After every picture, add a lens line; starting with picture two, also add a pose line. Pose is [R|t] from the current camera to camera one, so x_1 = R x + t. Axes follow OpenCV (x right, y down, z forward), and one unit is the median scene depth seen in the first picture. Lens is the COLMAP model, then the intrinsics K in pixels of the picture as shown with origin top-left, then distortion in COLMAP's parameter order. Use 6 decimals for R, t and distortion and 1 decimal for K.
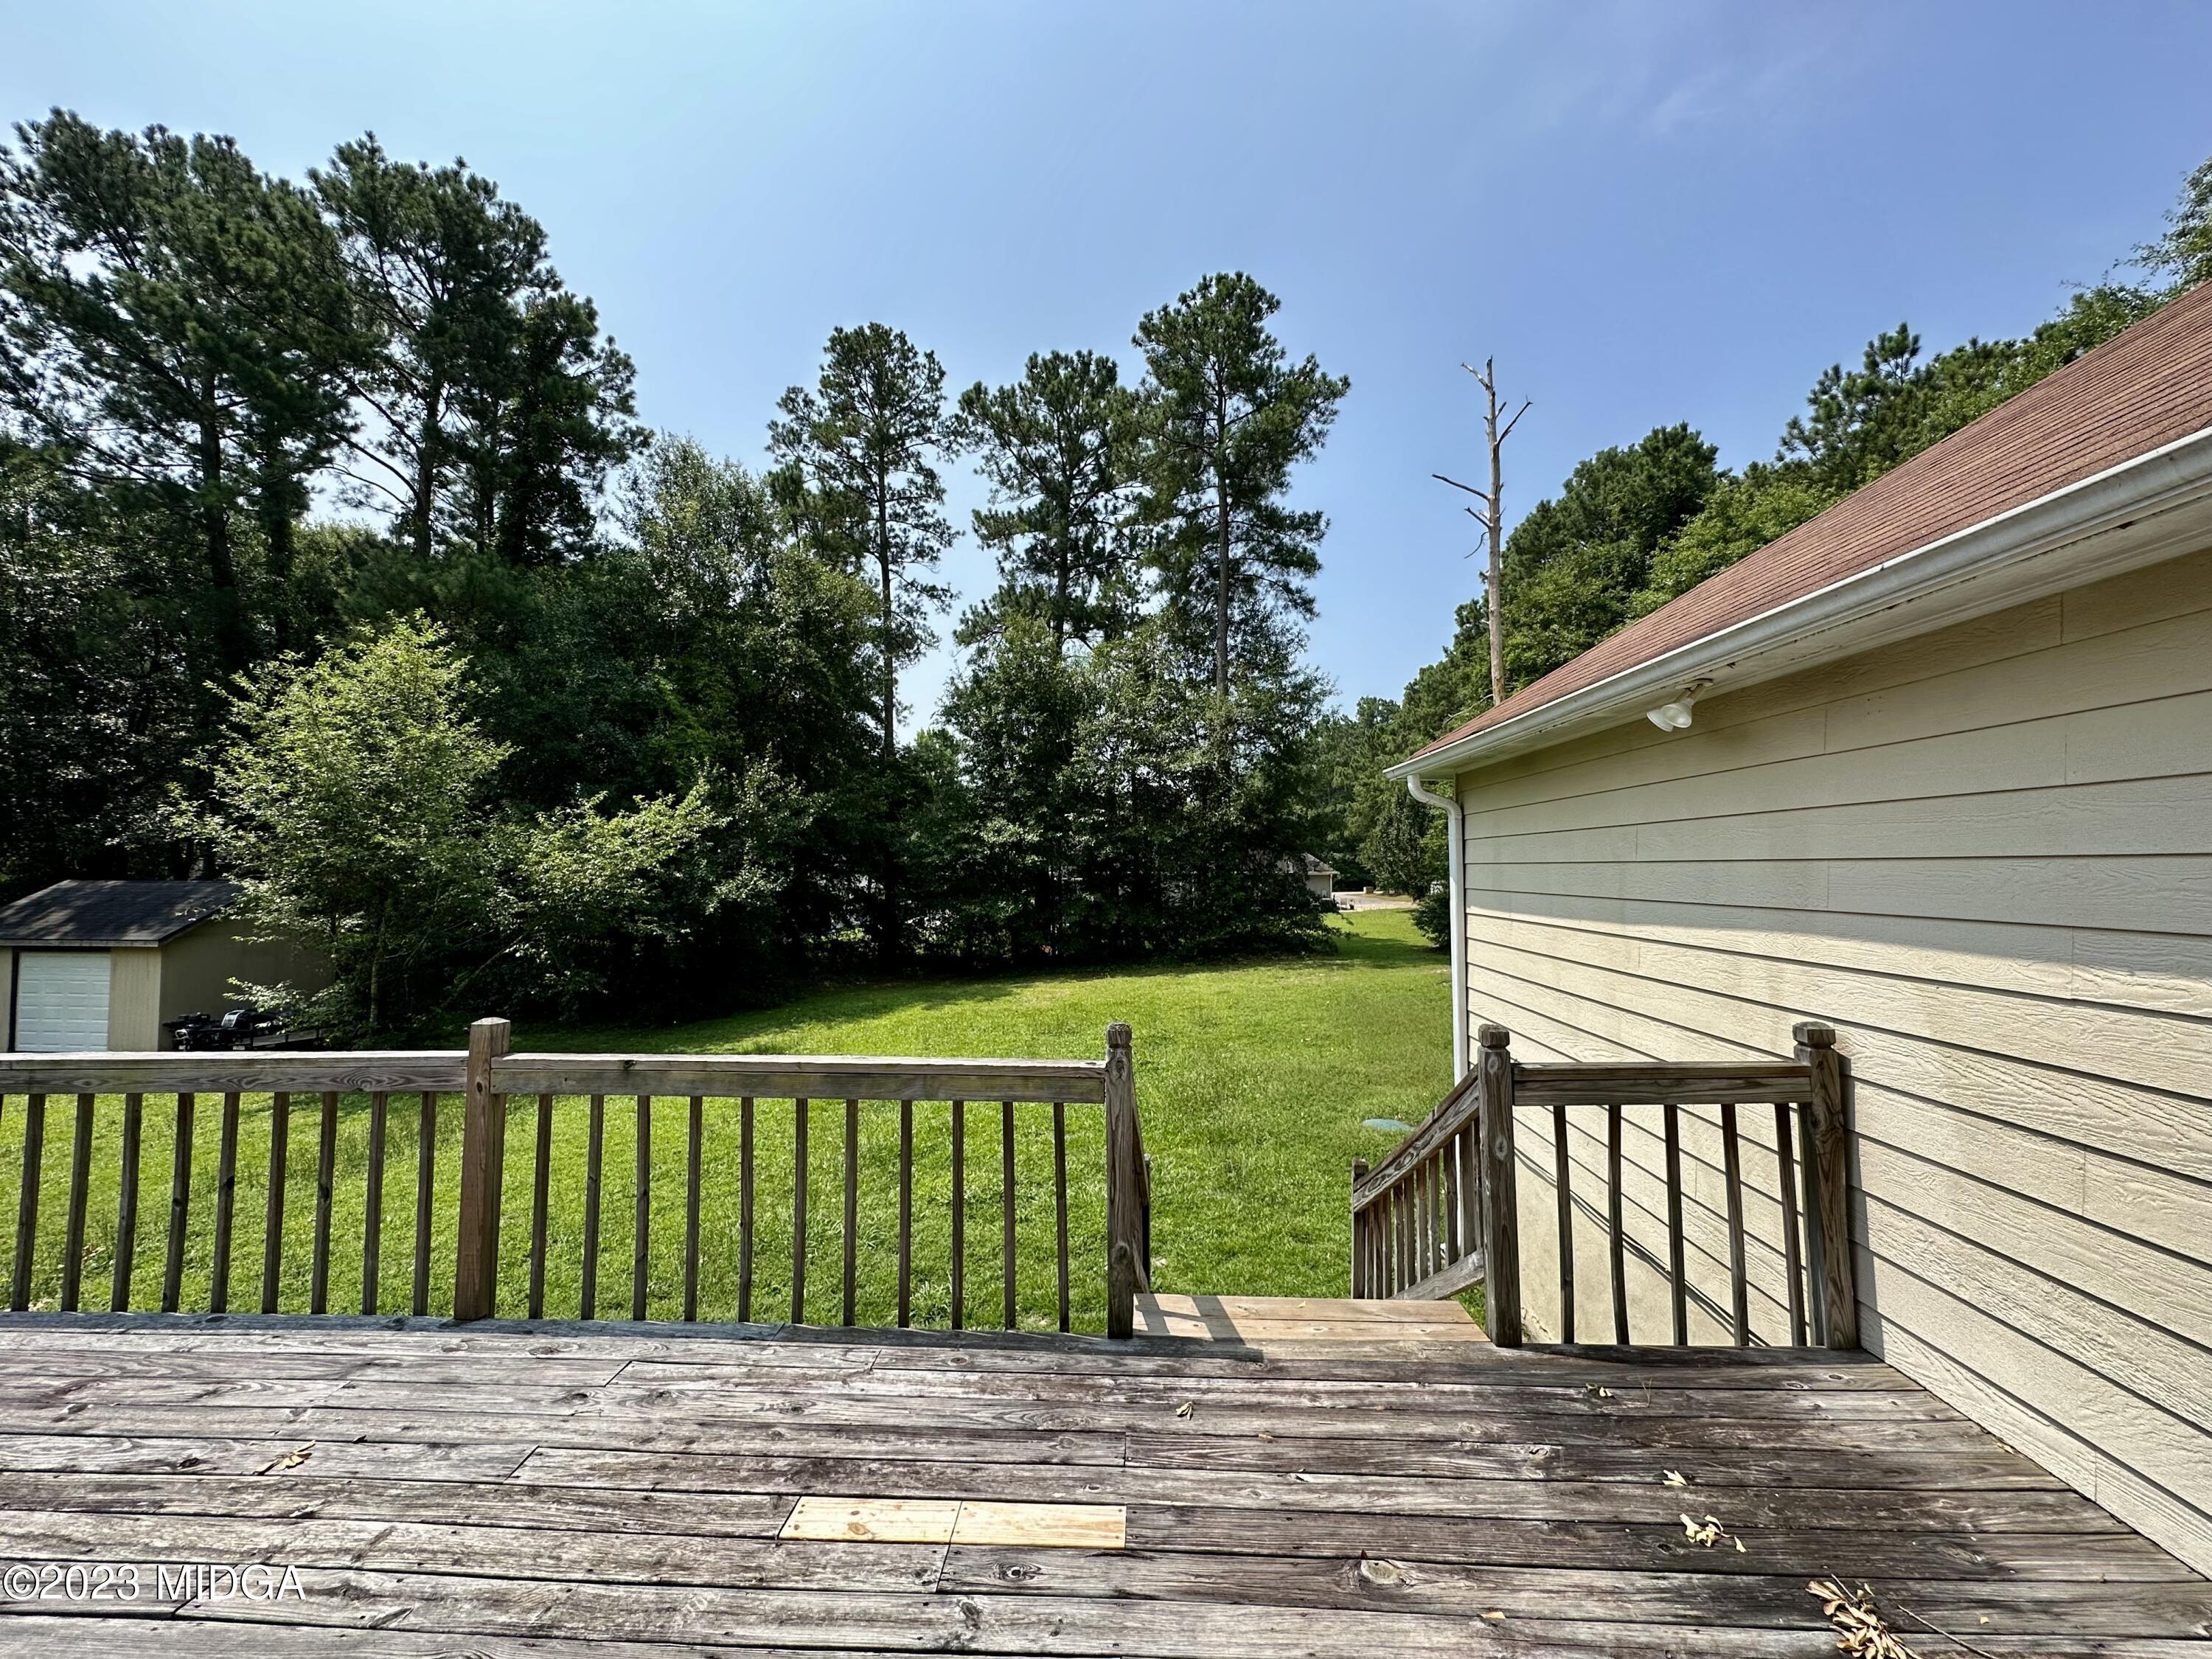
lens RADIAL K [[882.6, 0, 1100.2], [0, 882.6, 838.5], [0, 0, 1]] dist [-0.000153, -0.000377]
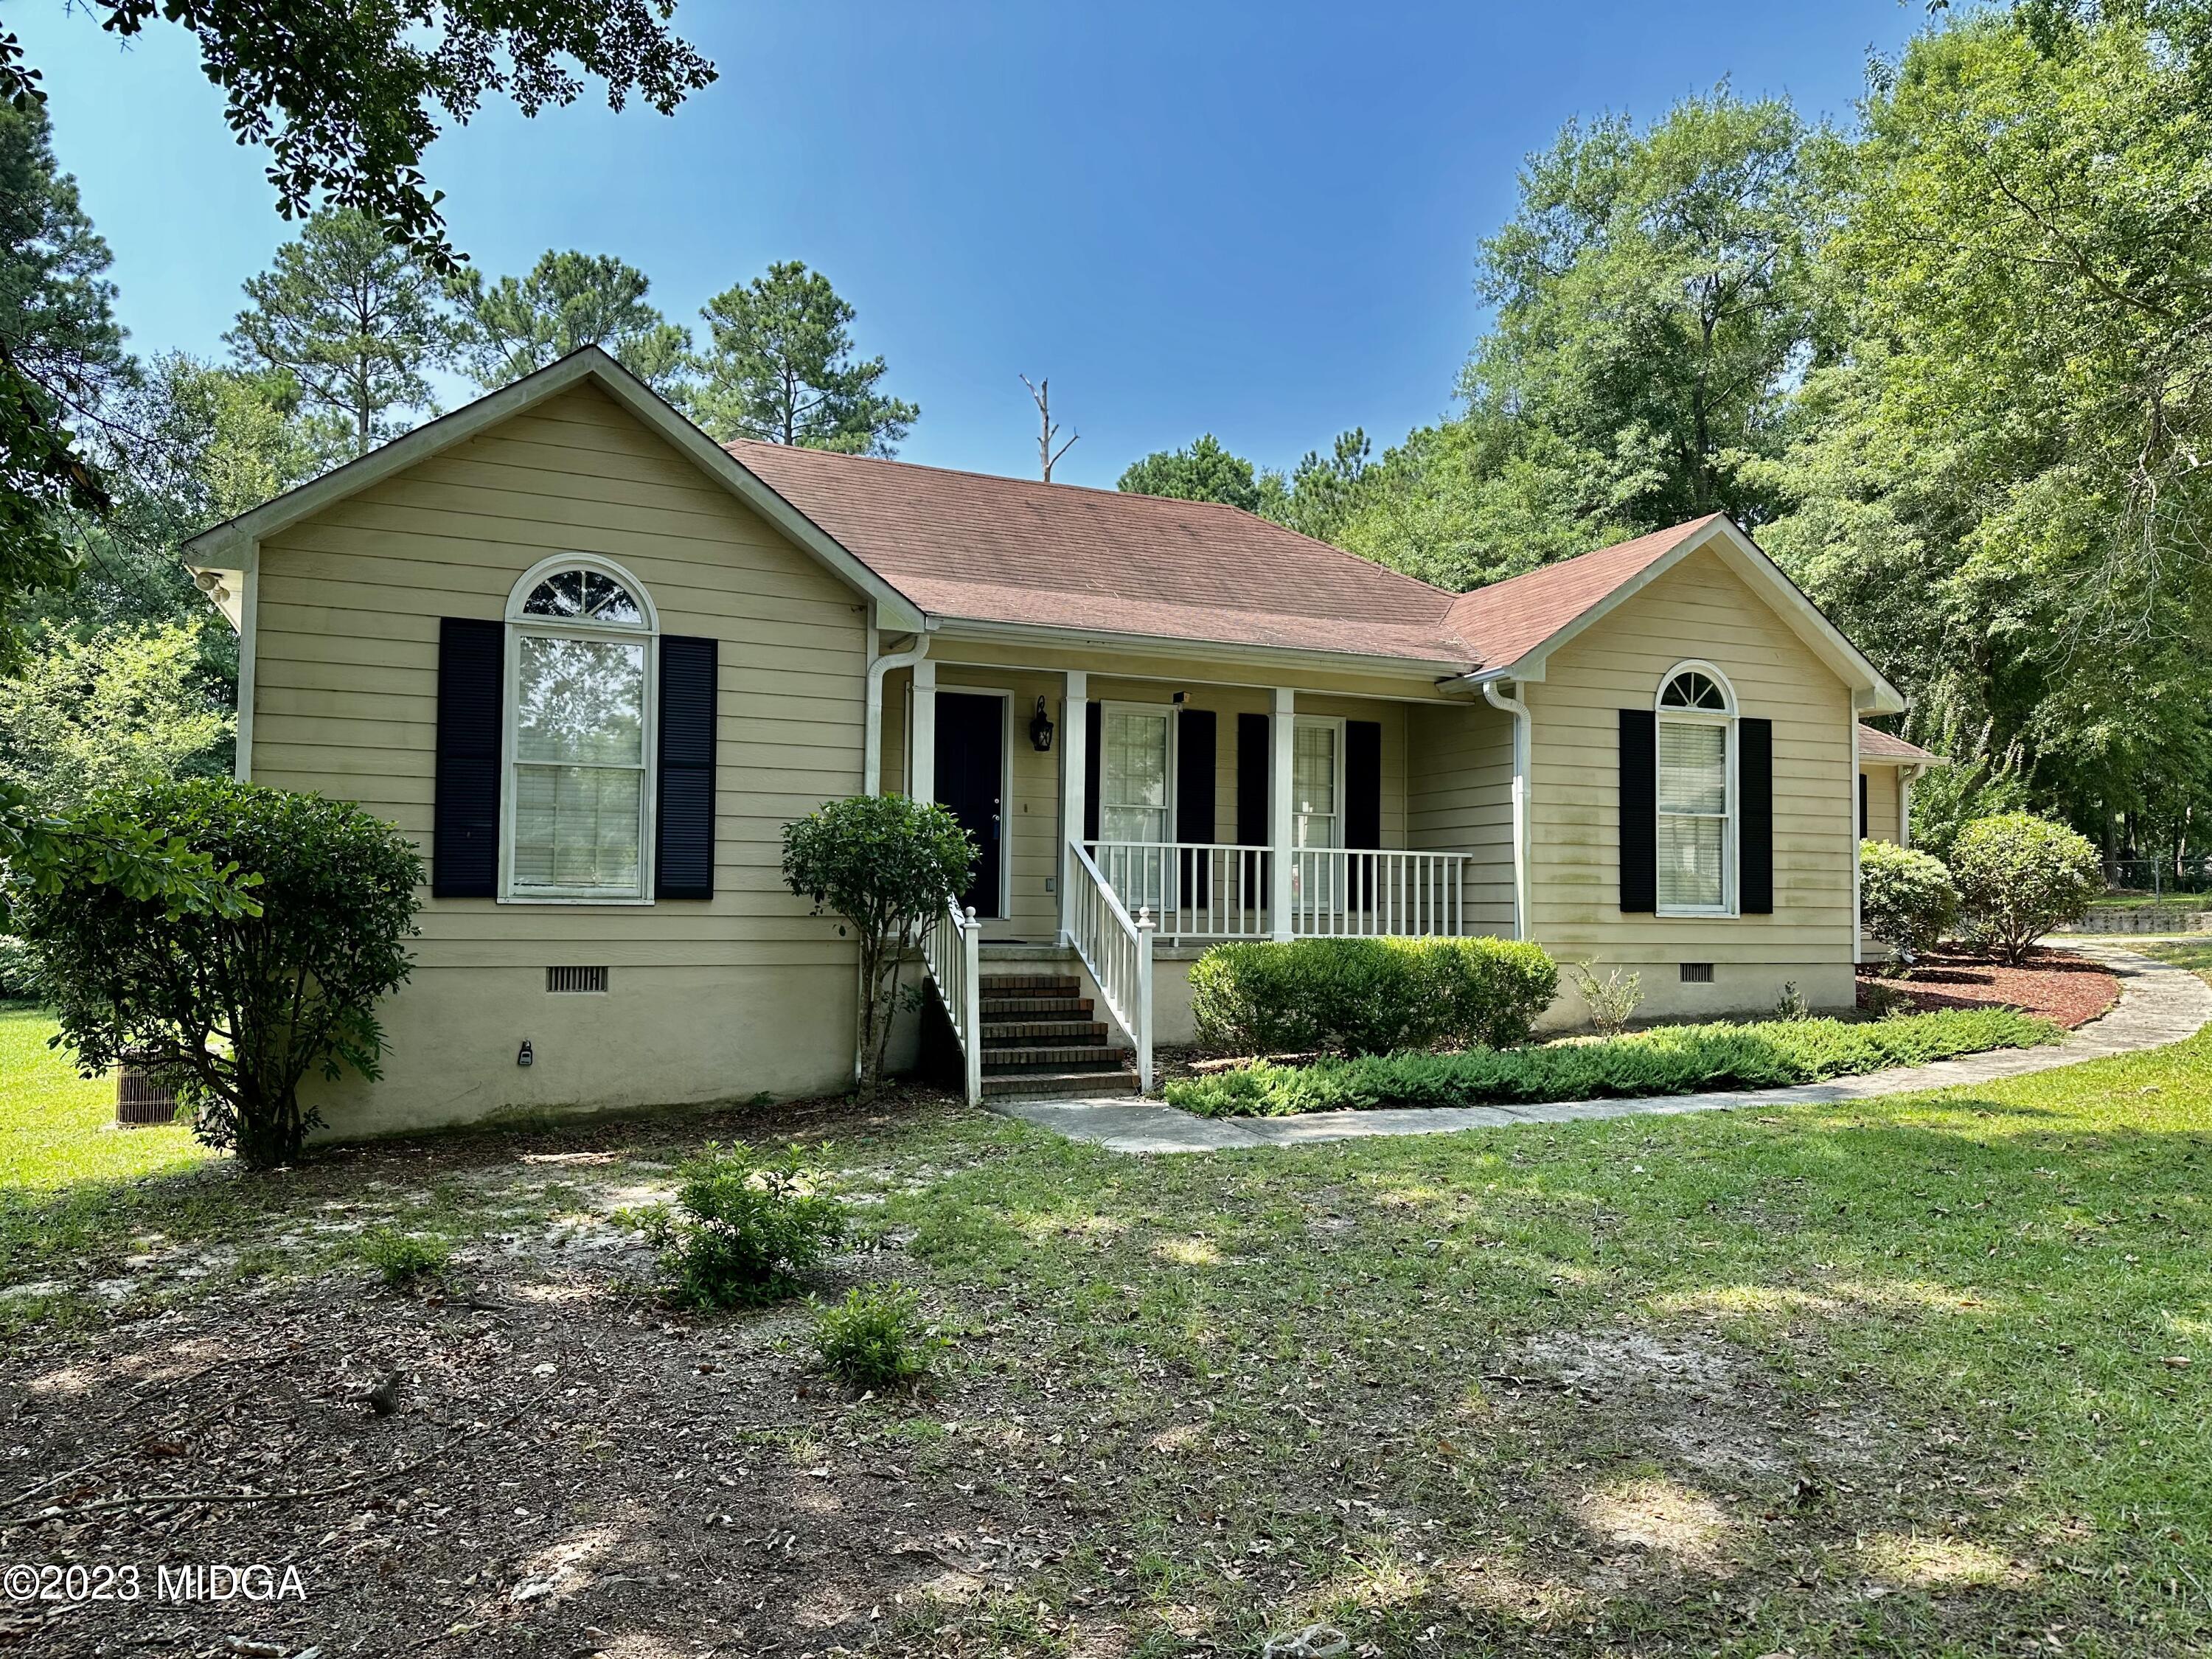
lens RADIAL K [[1514.1, 0, 1114.4], [0, 1514.1, 823.9], [0, 0, 1]] dist [0.057812, -0.055315]
pose [[0.896285, 0.040962, 0.441582, -0.277115], [-0.033684, 0.999137, -0.024313, 0.013639], [-0.442197, 0.006917, 0.896891, -0.694494]]
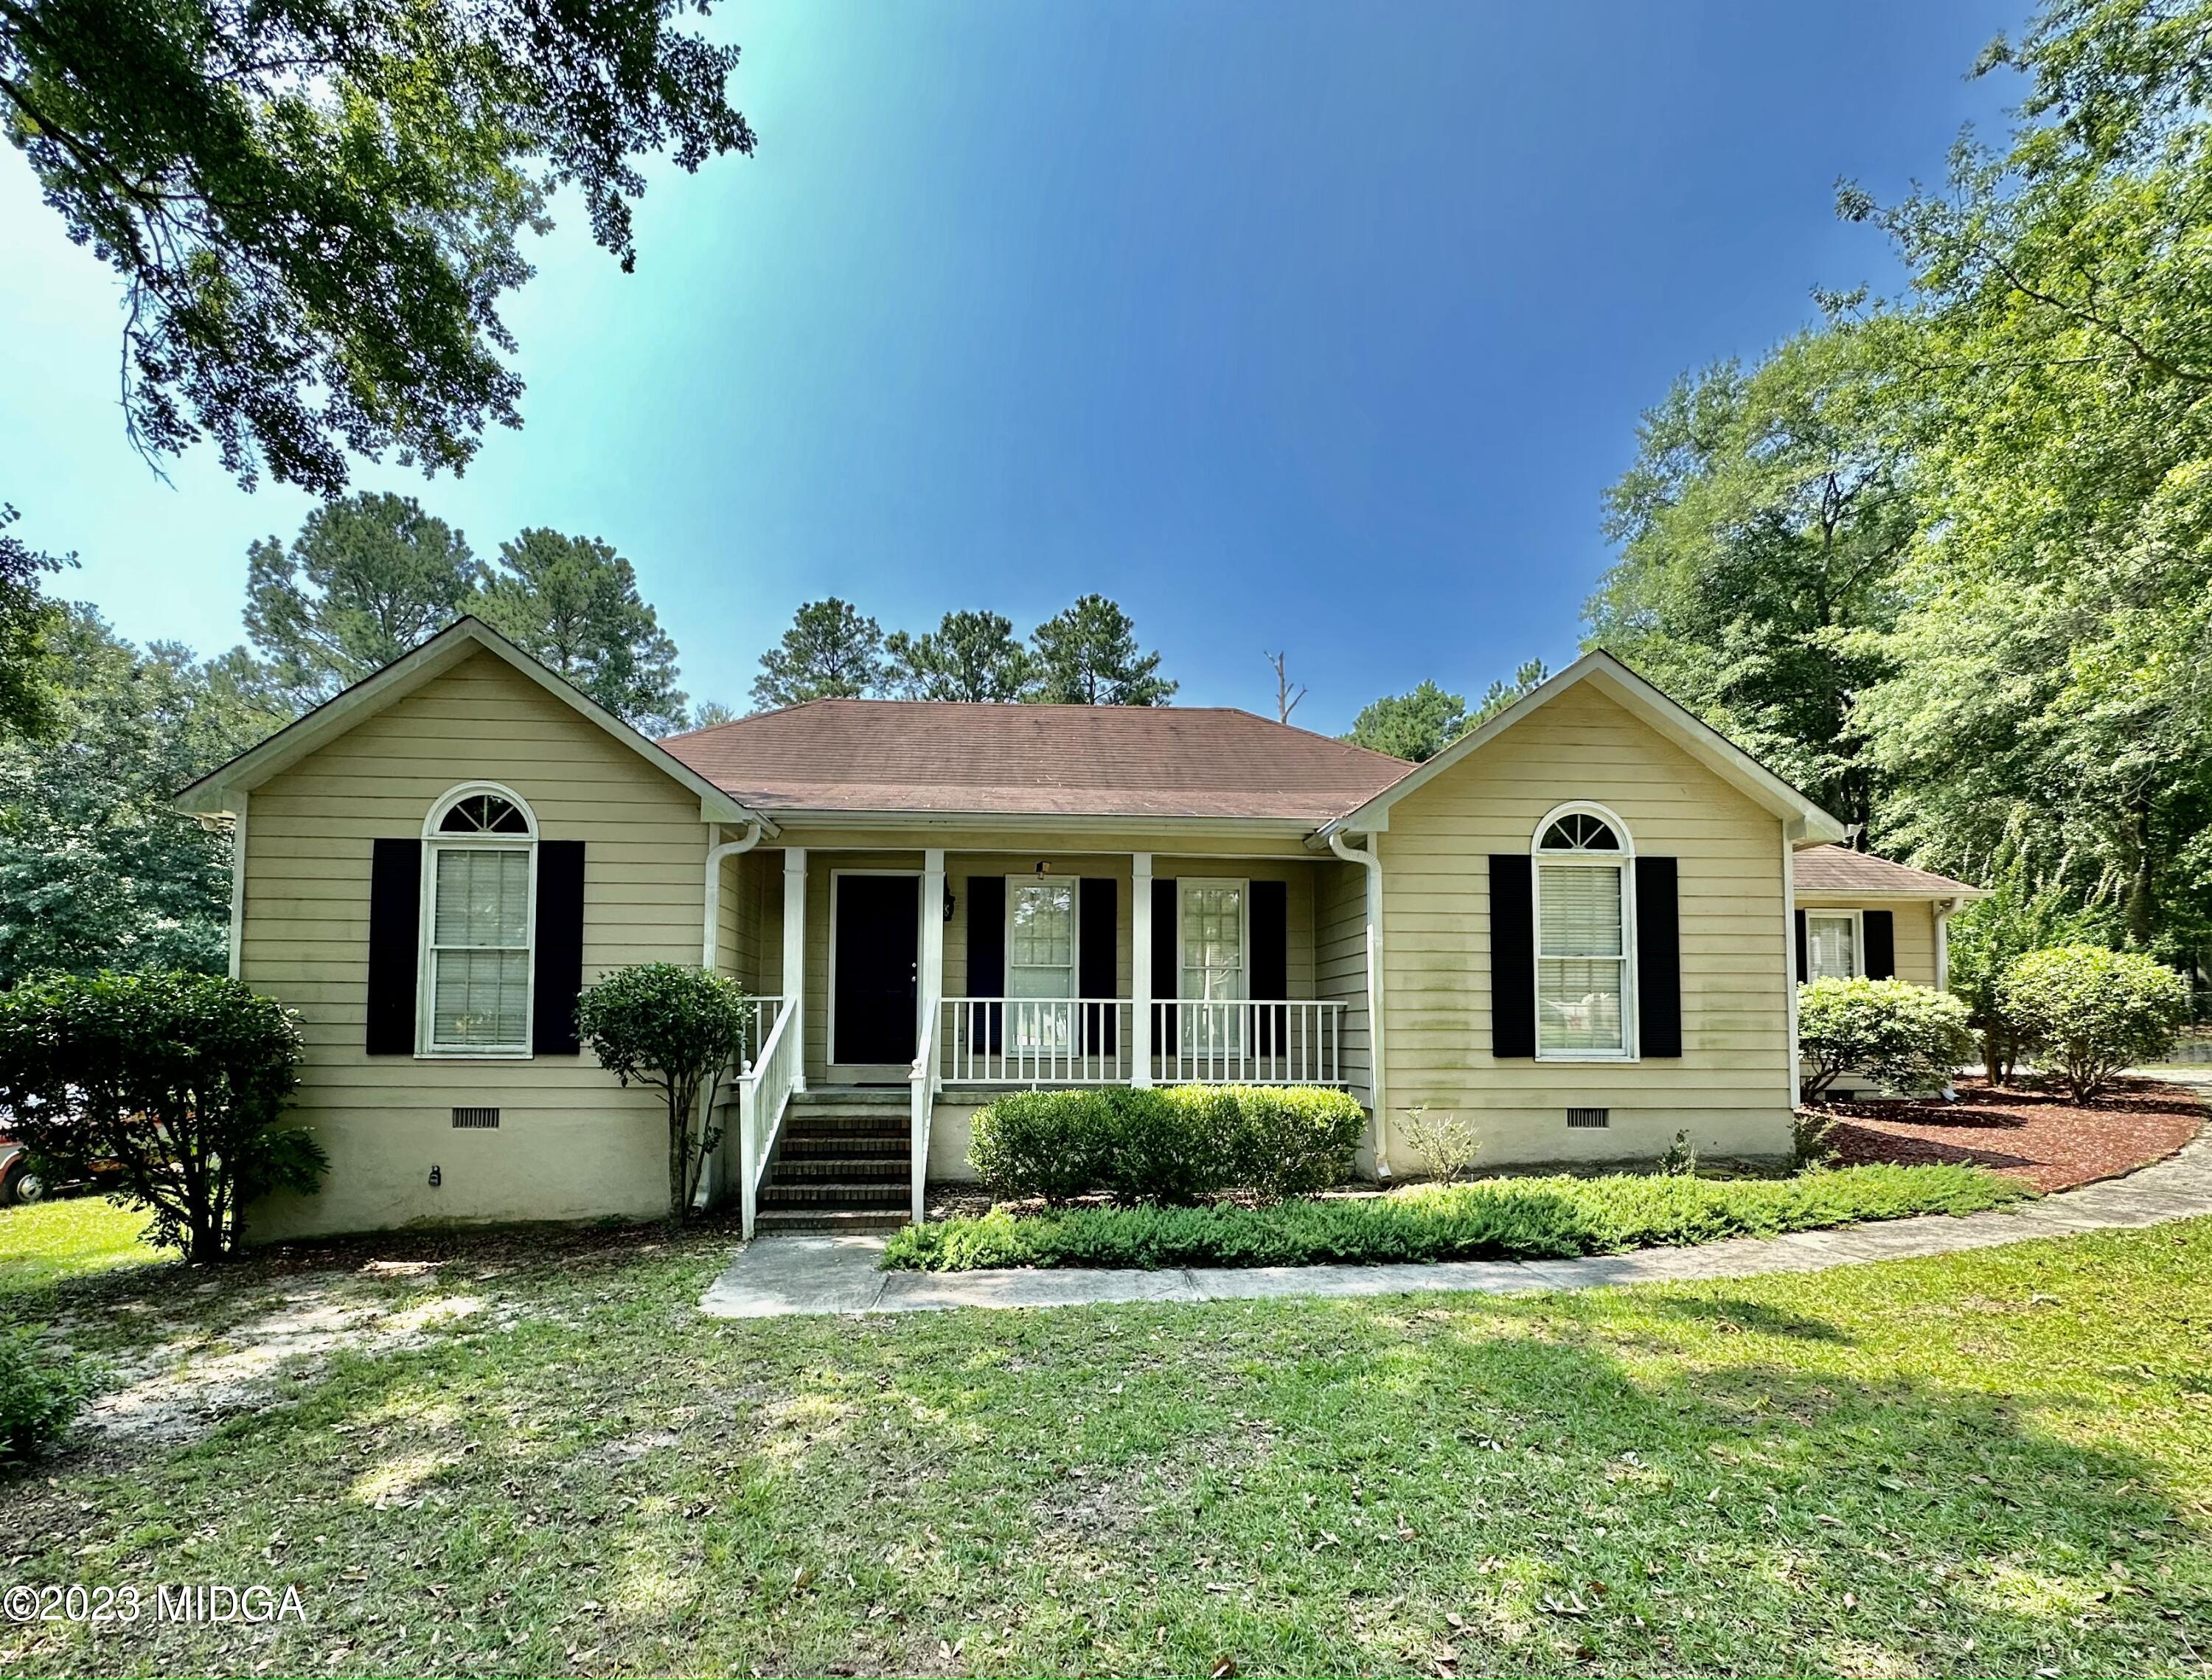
lens RADIAL K [[1031.5, 0, 1064.9], [0, 1031.5, 973.9], [0, 0, 1]] dist [-0.000321, 0.001640]
pose [[0.992540, 0.017003, 0.120726, -0.100242], [-0.014339, 0.999635, -0.022898, 0.007674], [-0.121071, 0.020996, 0.992422, -0.643373]]
